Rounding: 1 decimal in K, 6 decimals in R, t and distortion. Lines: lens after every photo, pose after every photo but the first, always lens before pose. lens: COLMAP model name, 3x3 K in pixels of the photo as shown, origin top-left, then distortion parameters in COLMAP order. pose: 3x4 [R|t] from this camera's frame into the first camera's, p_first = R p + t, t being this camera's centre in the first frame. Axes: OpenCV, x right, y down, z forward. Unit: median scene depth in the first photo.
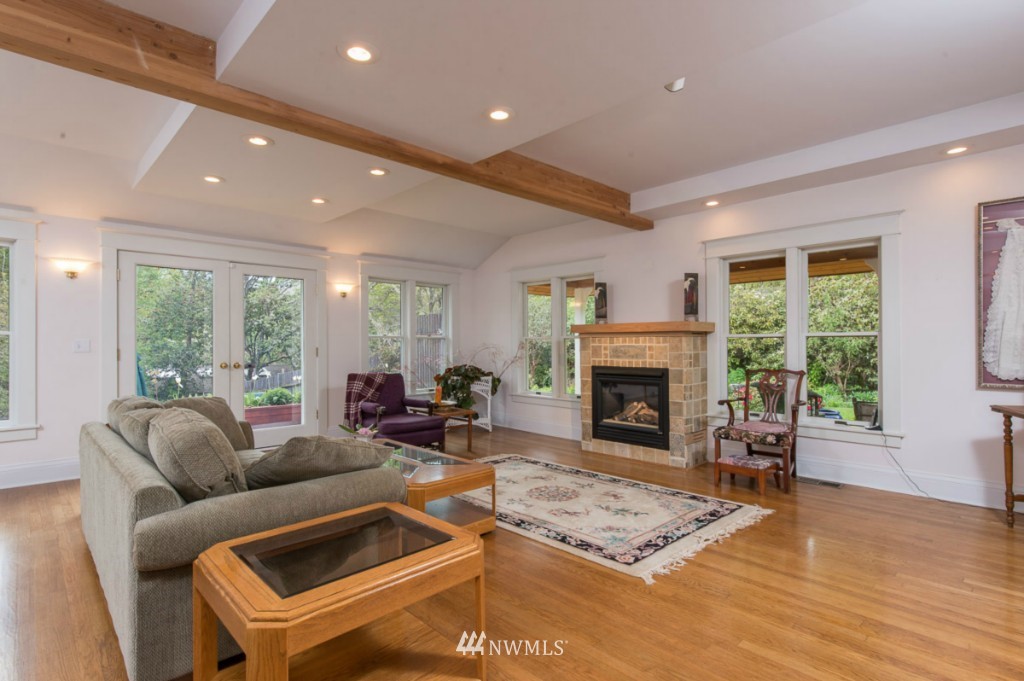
lens RADIAL K [[507.0, 0, 511.5], [0, 507.0, 341.8], [0, 0, 1]] dist [0.026768, -0.005278]
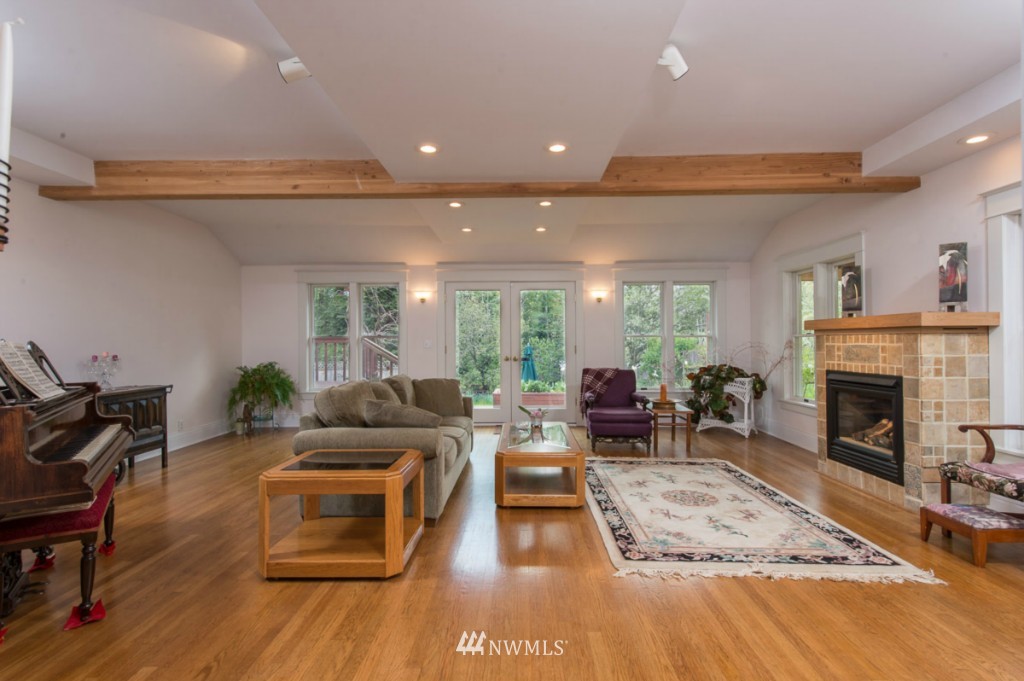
lens RADIAL K [[507.0, 0, 511.4], [0, 507.0, 340.4], [0, 0, 1]] dist [0.026768, -0.005278]
pose [[0.706388, -0.002147, -0.707821, 0.439476], [0.004048, 0.999991, 0.001007, -0.003507], [0.707813, -0.003577, 0.706391, 0.060886]]
